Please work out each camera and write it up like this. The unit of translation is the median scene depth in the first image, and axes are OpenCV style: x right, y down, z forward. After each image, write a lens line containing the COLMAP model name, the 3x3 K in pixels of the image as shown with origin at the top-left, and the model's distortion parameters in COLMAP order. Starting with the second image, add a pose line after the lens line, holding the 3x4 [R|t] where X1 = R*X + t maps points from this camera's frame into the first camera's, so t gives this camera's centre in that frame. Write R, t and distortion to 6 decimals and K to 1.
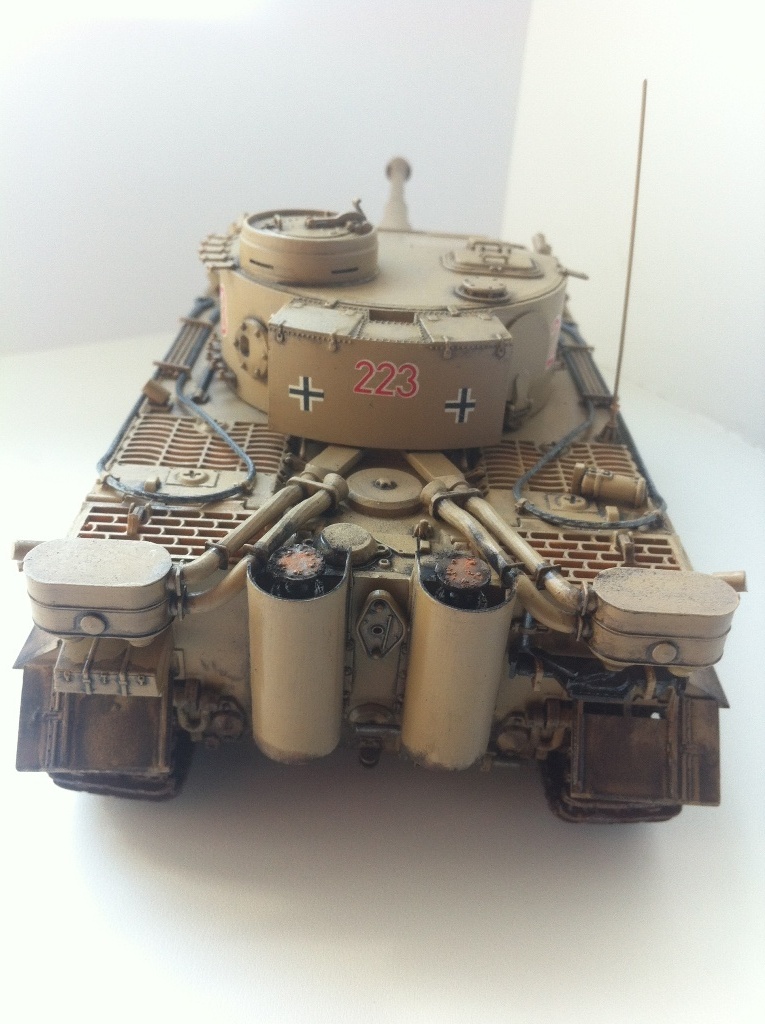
lens RADIAL K [[1023.2, 0, 405.4], [0, 1023.2, 511.1], [0, 0, 1]] dist [0.096233, -0.459177]
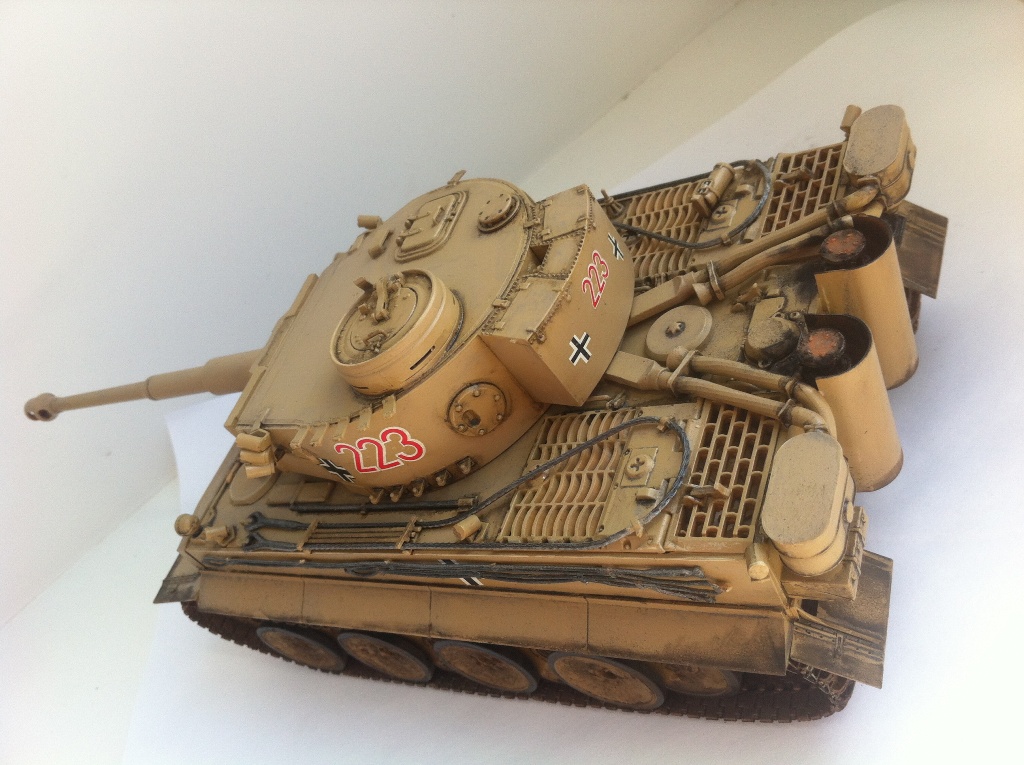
lens RADIAL K [[1013.2, 0, 514.4], [0, 1013.2, 382.0], [0, 0, 1]] dist [0.097832, -0.510401]
pose [[0.281559, -0.814798, 0.506782, -0.703720], [0.858504, 0.449818, 0.246242, -0.439778], [-0.428597, 0.365742, 0.826158, 0.166527]]
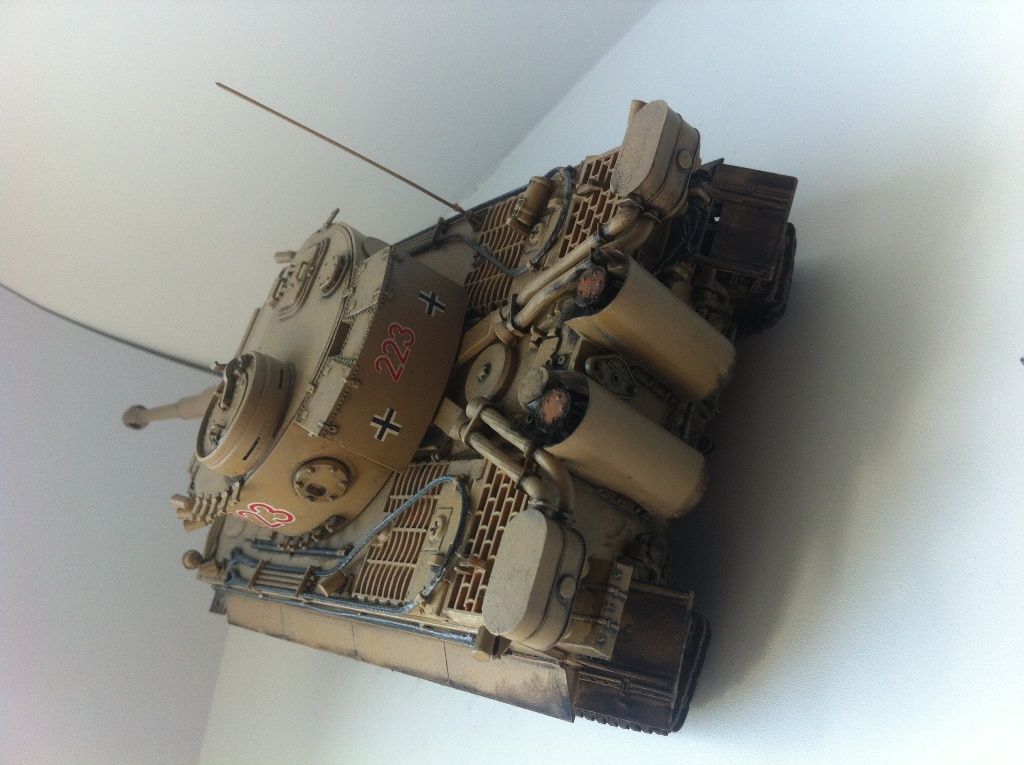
lens RADIAL K [[1013.2, 0, 514.4], [0, 1013.2, 382.0], [0, 0, 1]] dist [0.097832, -0.510401]
pose [[0.234613, -0.925985, 0.295818, -0.366559], [0.963312, 0.262268, 0.056965, -0.057139], [-0.130333, 0.271601, 0.953544, -0.098503]]
